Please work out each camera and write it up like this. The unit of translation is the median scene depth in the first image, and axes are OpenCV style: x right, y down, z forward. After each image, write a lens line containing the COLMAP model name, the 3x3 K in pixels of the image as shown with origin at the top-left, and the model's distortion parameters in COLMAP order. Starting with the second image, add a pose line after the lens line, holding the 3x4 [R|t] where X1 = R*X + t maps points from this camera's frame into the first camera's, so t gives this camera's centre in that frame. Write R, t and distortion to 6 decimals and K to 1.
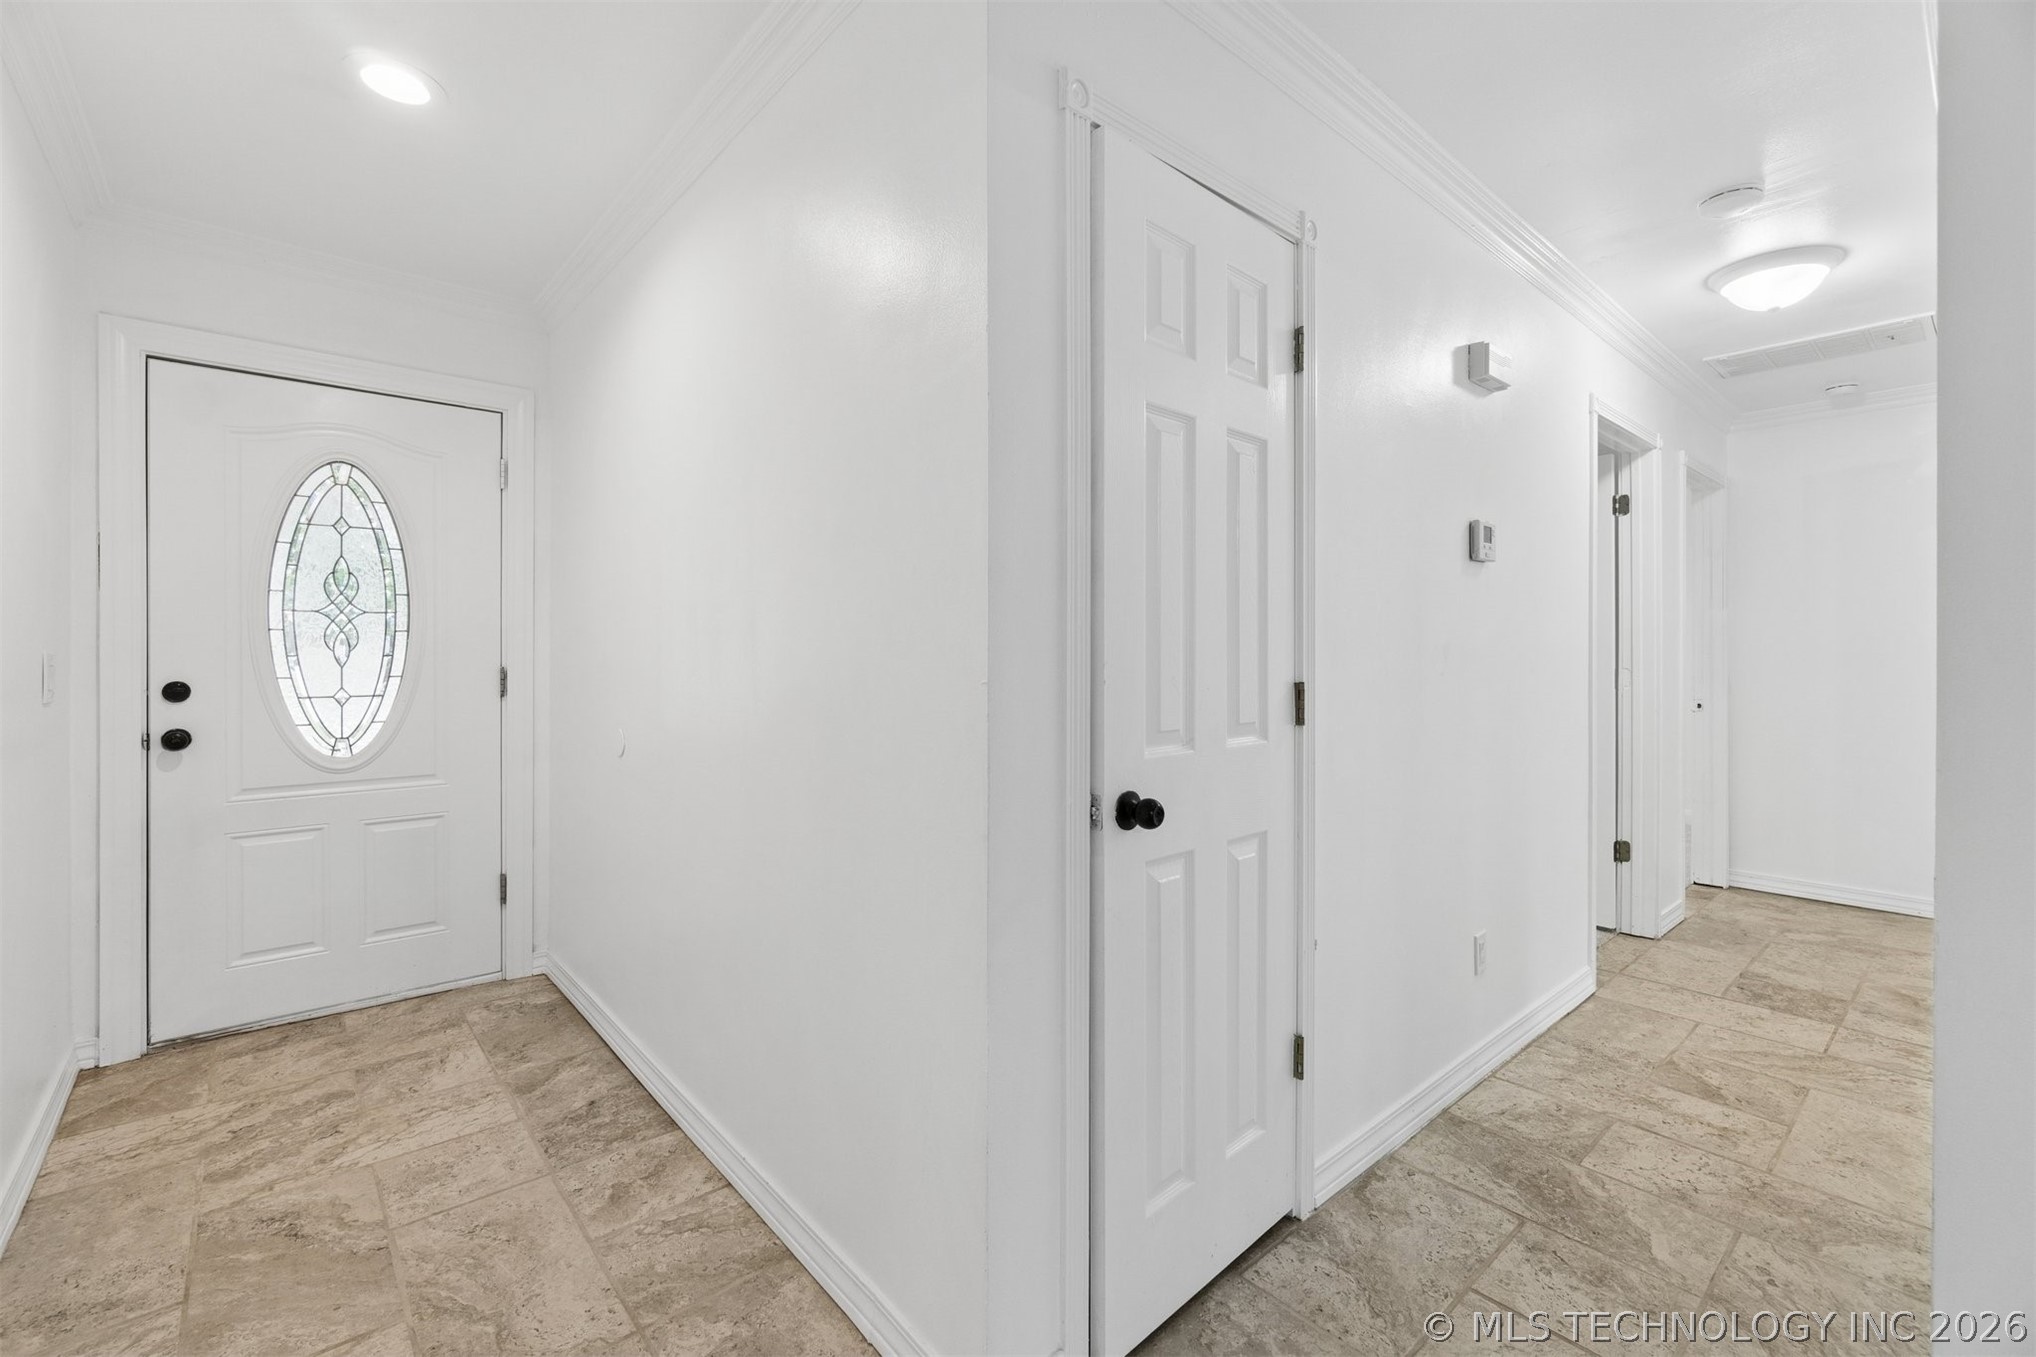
lens RADIAL K [[877.9, 0, 1012.7], [0, 877.9, 644.1], [0, 0, 1]] dist [-0.004339, 0.001157]
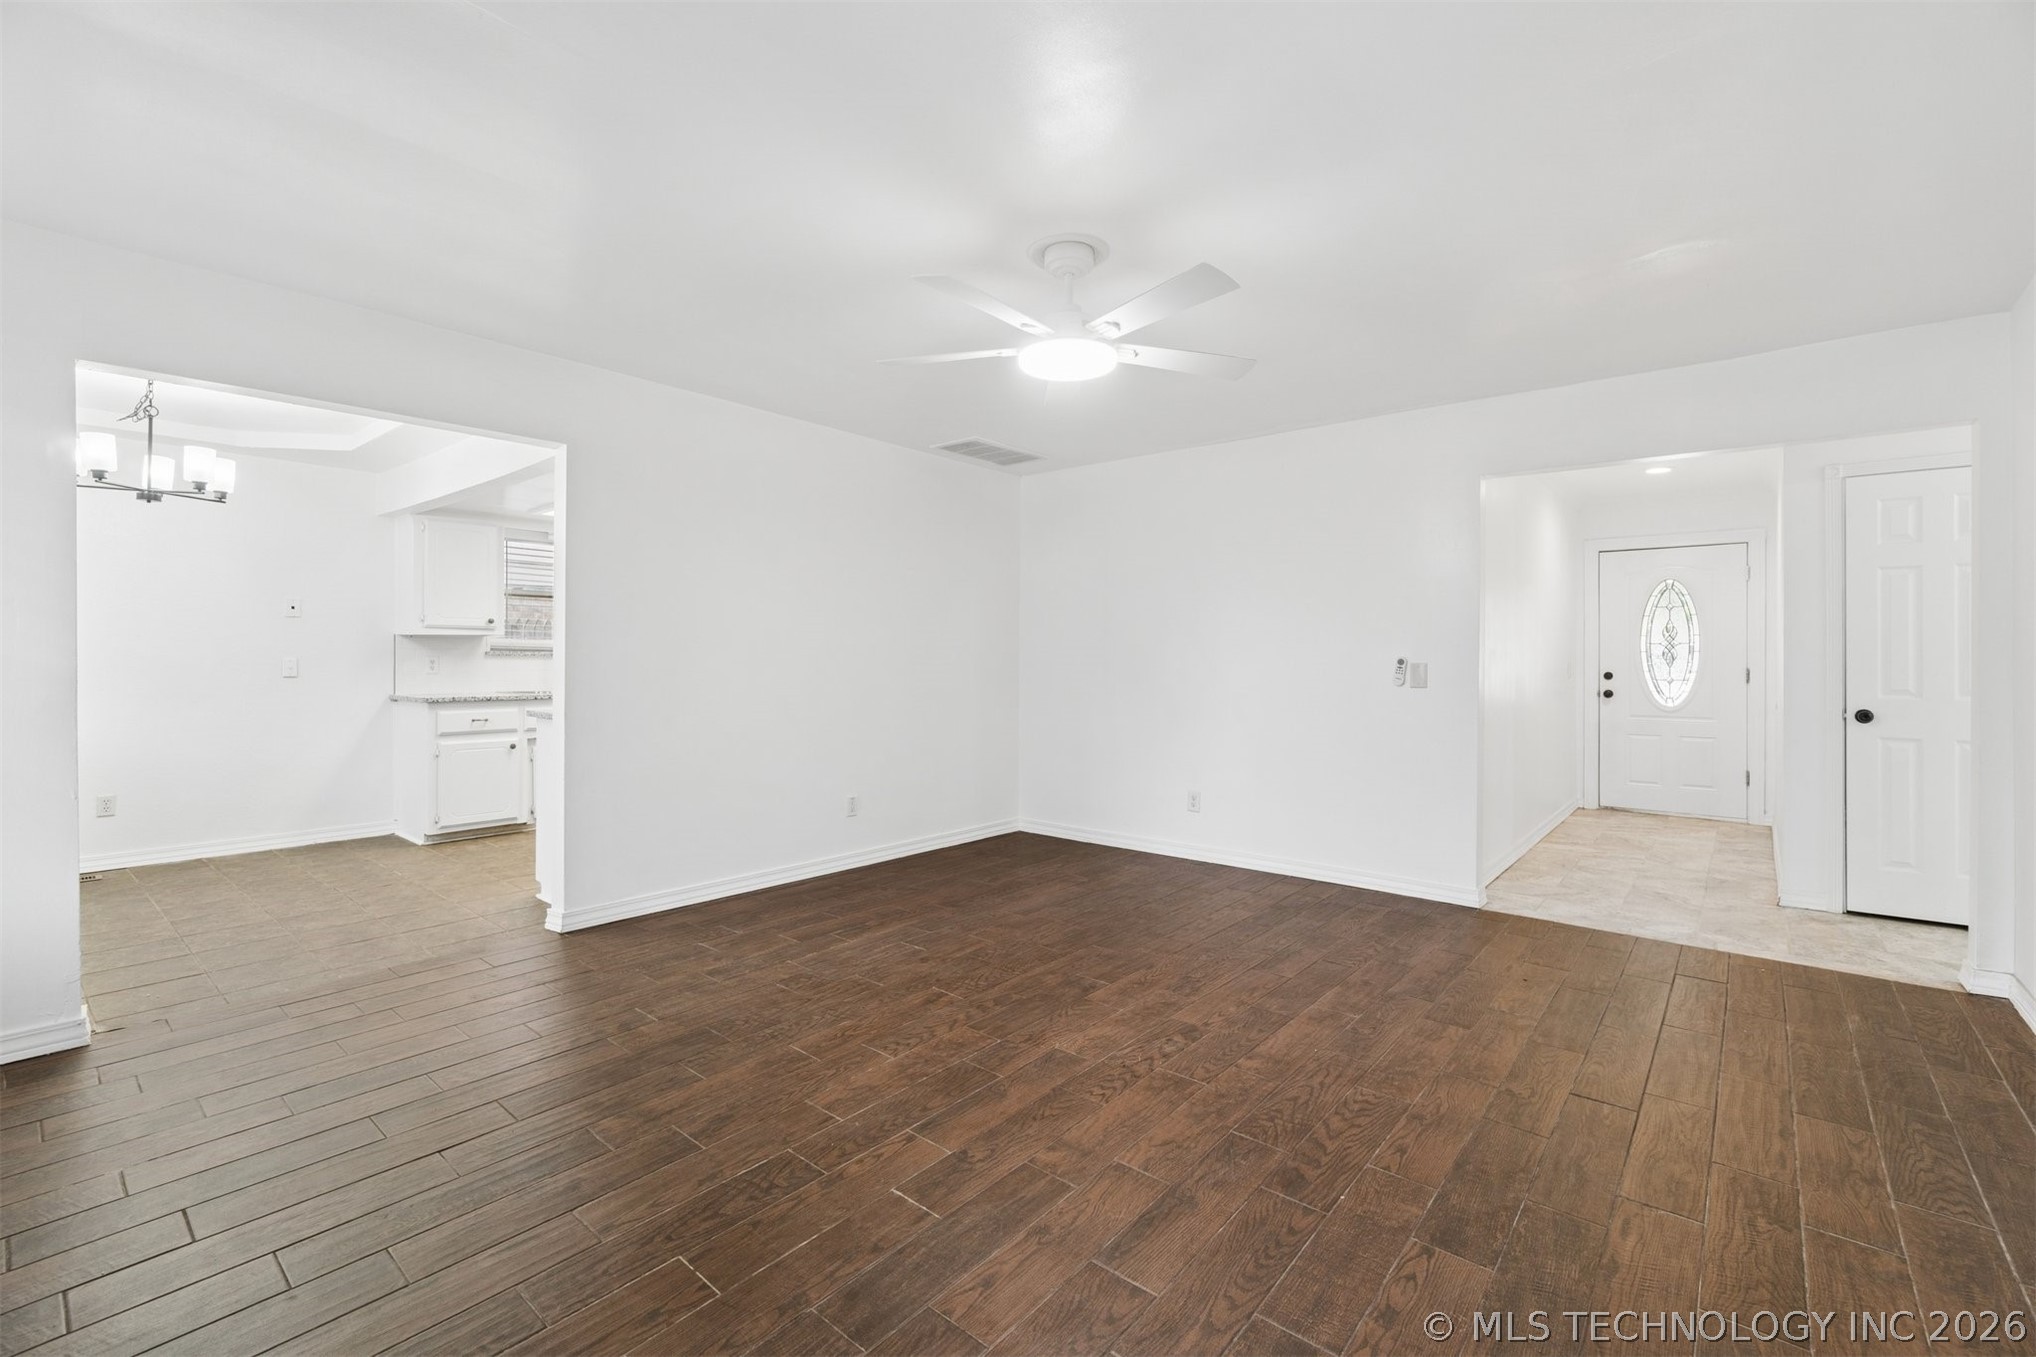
lens RADIAL K [[877.9, 0, 1014.3], [0, 877.9, 668.0], [0, 0, 1]] dist [-0.004339, 0.001157]
pose [[0.147858, 0.007555, -0.988980, 1.396595], [0.003140, 0.999962, 0.008109, 0.004629], [0.989004, -0.004304, 0.147829, -1.164672]]
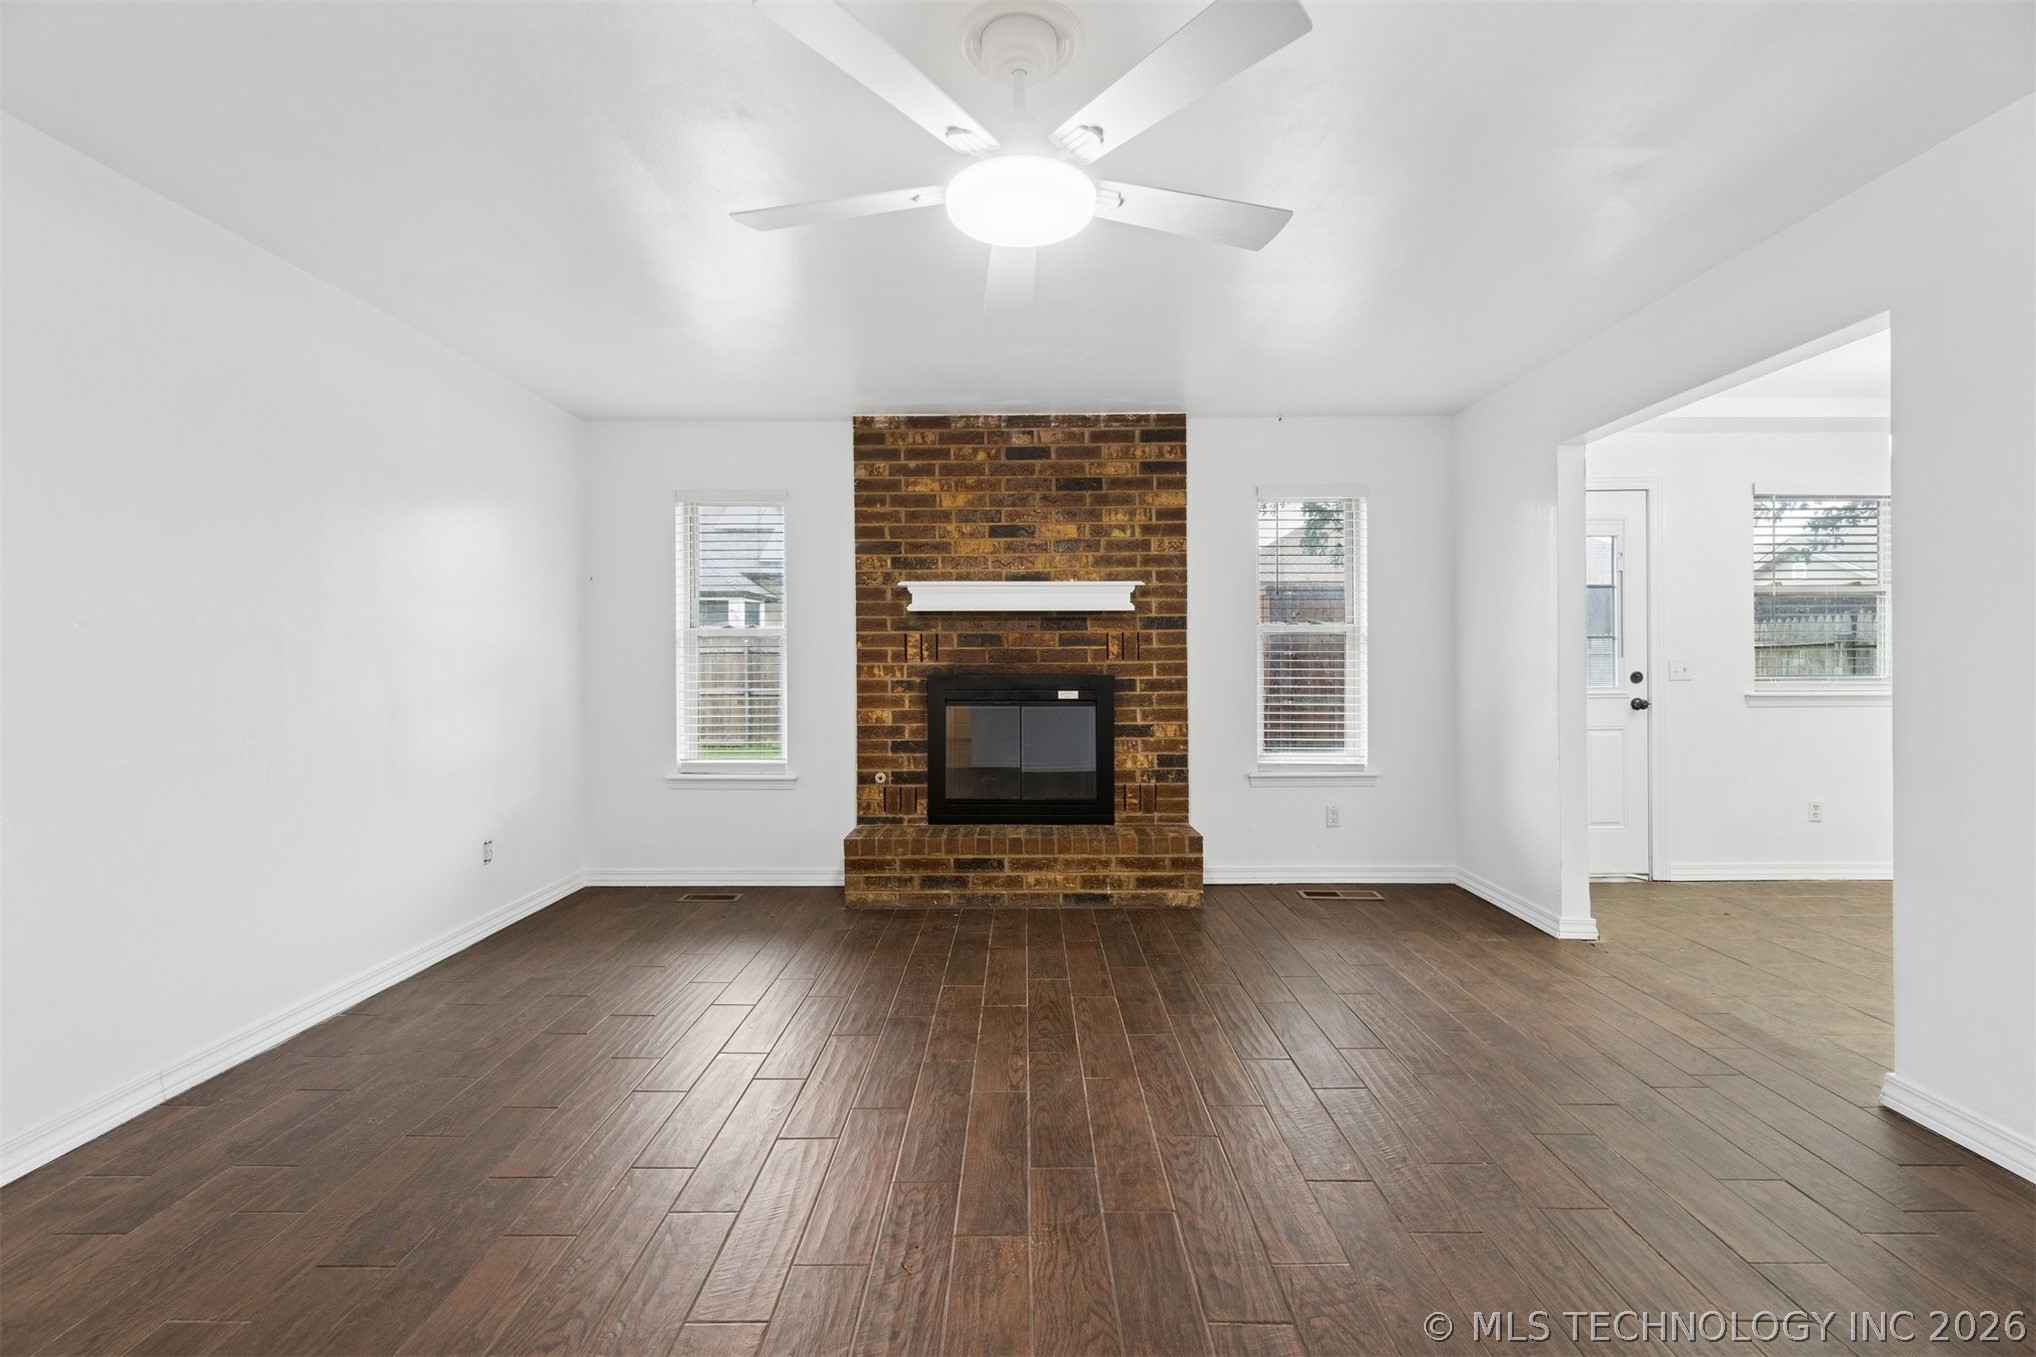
lens RADIAL K [[877.9, 0, 1025.7], [0, 877.9, 661.1], [0, 0, 1]] dist [-0.004339, 0.001157]
pose [[-0.753812, -0.004219, 0.657077, -0.057609], [-0.004251, 0.999990, 0.001544, 0.001136], [-0.657076, -0.001630, -0.753822, -0.443715]]
